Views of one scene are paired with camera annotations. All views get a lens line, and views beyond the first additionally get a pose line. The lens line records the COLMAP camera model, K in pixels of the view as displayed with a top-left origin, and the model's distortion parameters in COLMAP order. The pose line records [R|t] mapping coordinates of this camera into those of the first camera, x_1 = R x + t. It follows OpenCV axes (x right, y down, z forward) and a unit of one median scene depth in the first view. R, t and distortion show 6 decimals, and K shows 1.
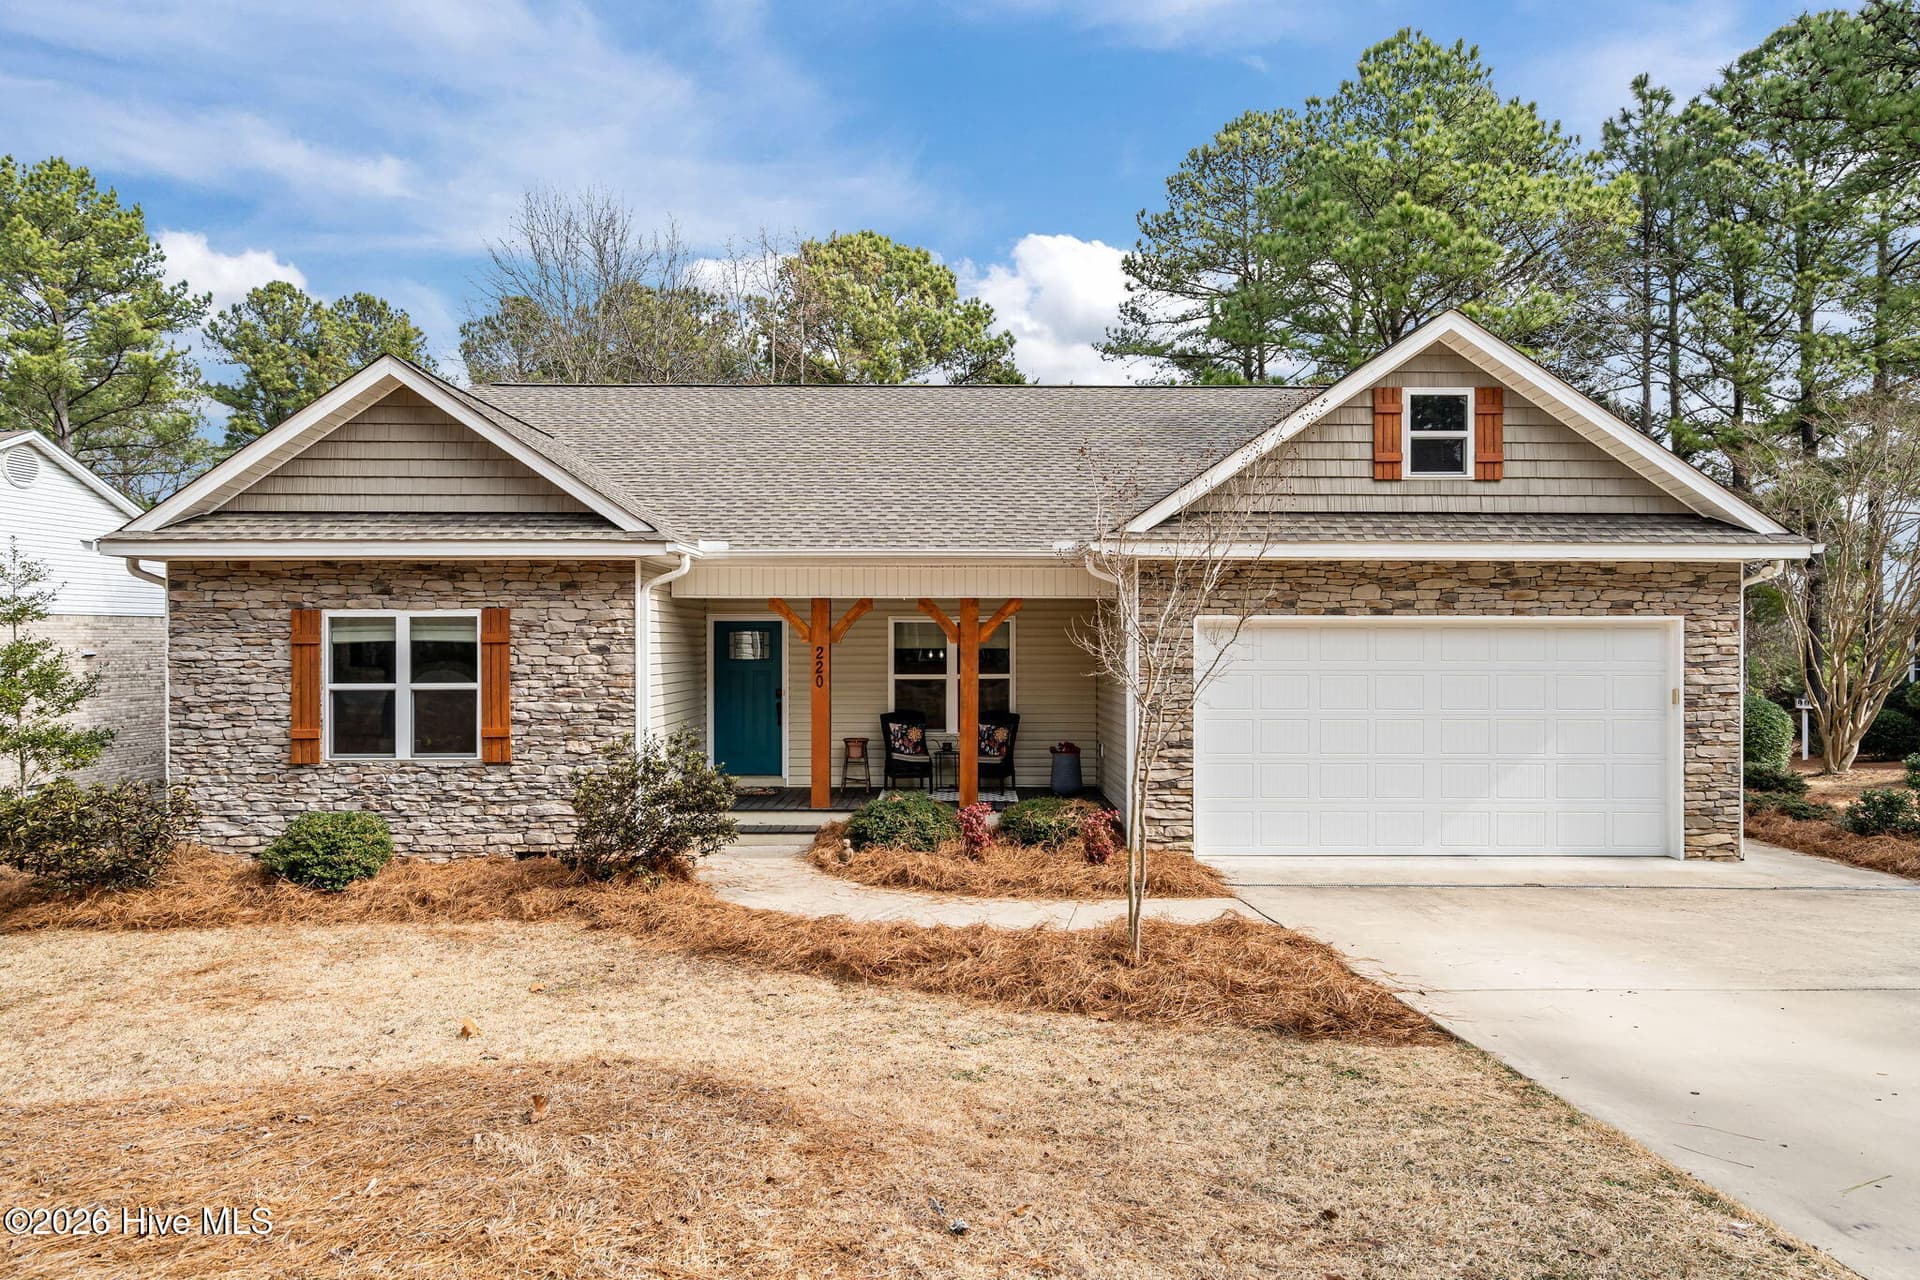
lens RADIAL K [[1224.4, 0, 960.0], [0, 1224.4, 621.2], [0, 0, 1]] dist [0.005861, 0.005436]
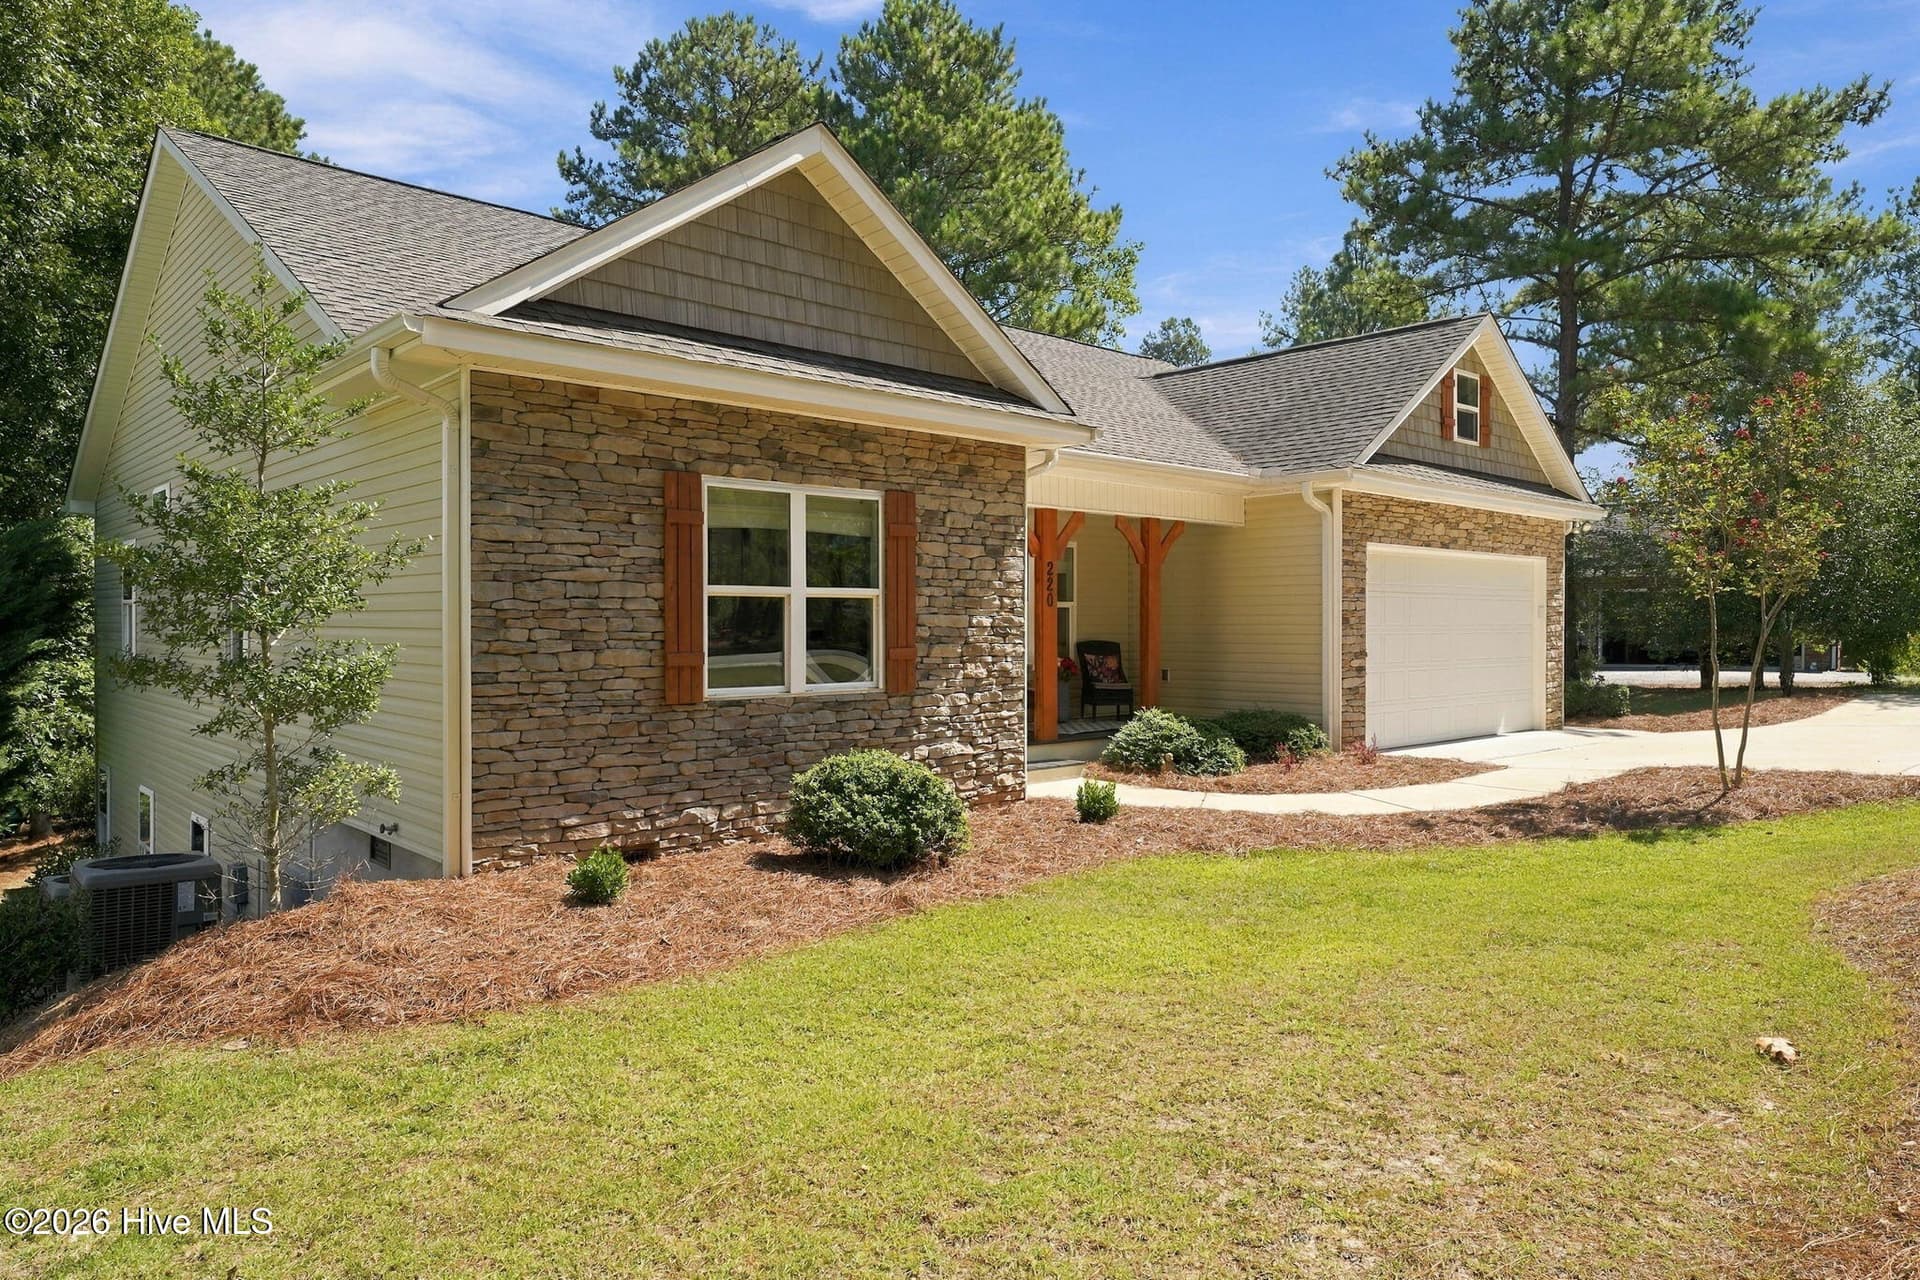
lens RADIAL K [[1224.4, 0, 963.5], [0, 1224.4, 638.0], [0, 0, 1]] dist [0.005861, 0.005436]
pose [[0.741099, -0.007915, 0.671349, -0.860977], [-0.006674, 0.999794, 0.019156, 0.065725], [-0.671362, -0.018677, 0.740894, 0.405009]]
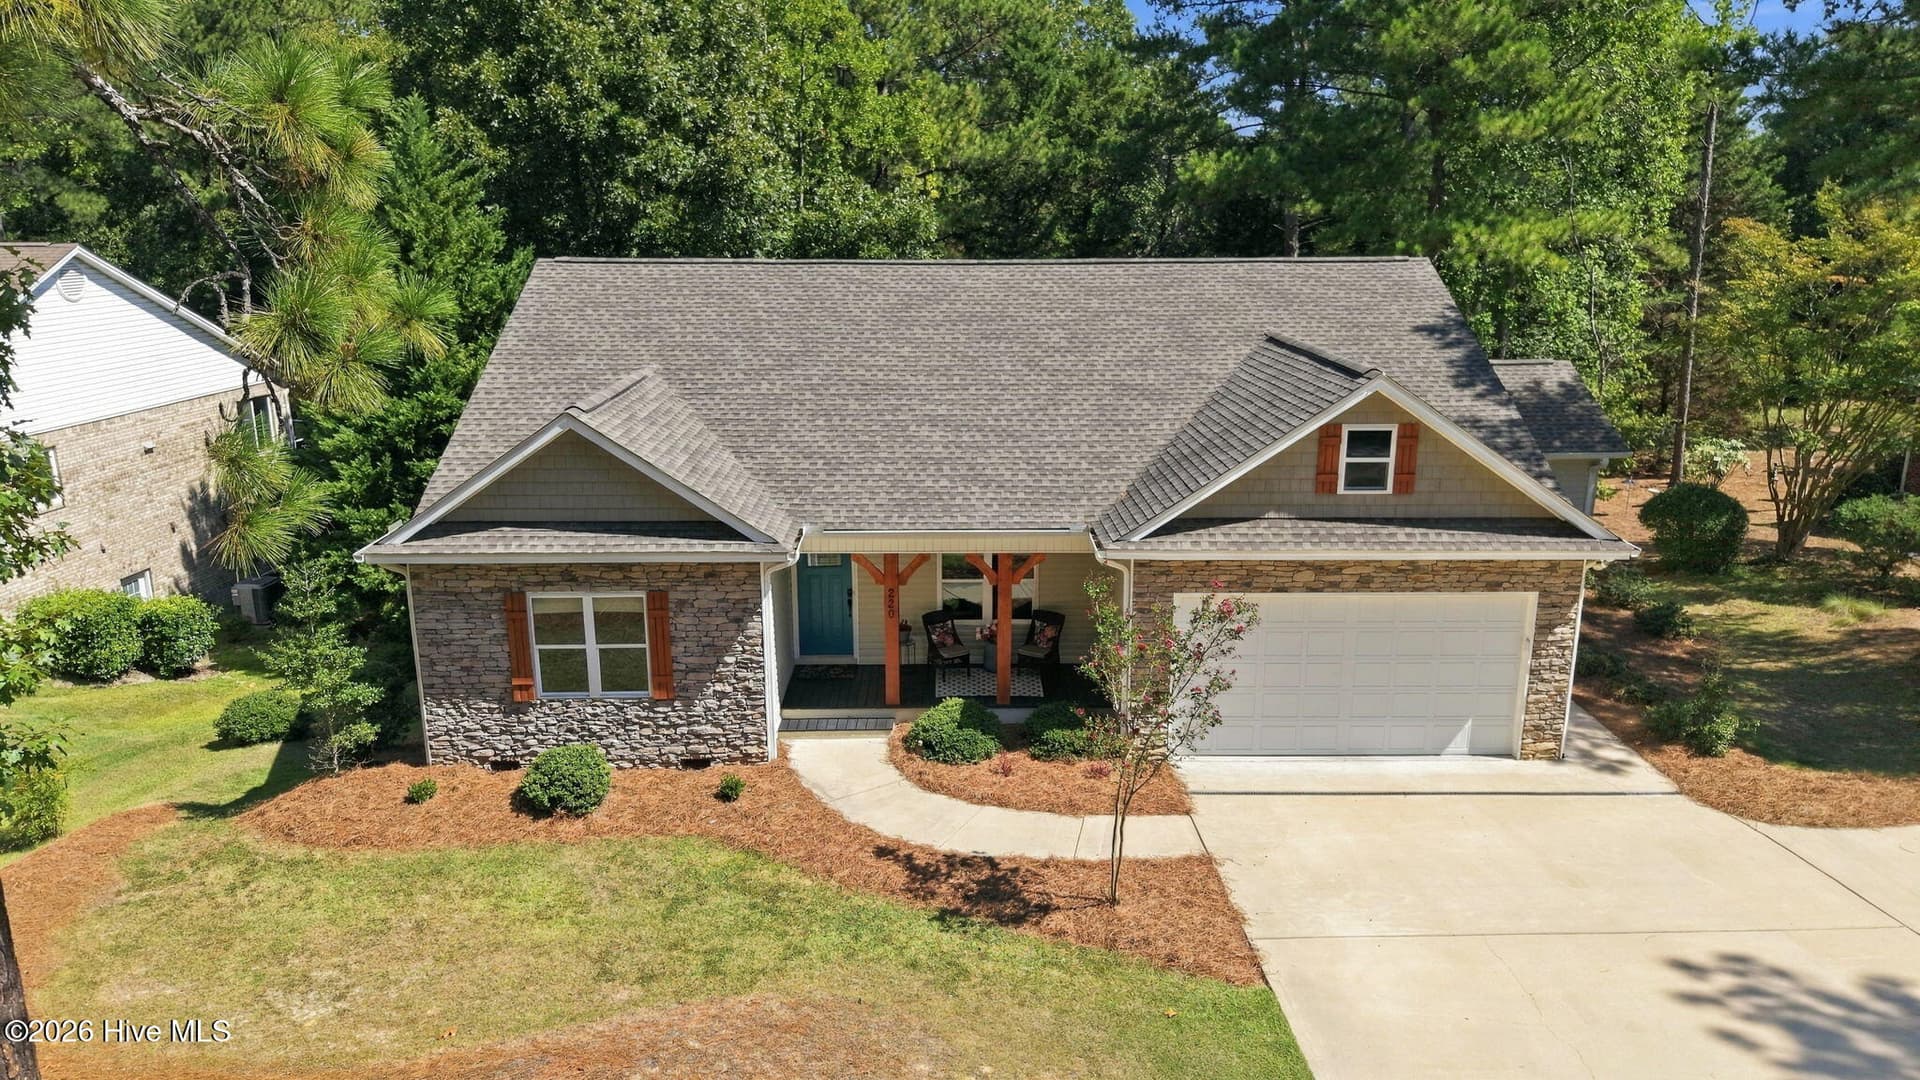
lens RADIAL K [[1324.2, 0, 965.0], [0, 1324.2, 548.0], [0, 0, 1]] dist [0.034755, -0.006533]
pose [[0.999925, -0.002919, 0.011858, -0.058028], [-0.000240, 0.966120, 0.258094, -0.430720], [-0.012210, -0.258077, 0.966047, -0.395072]]
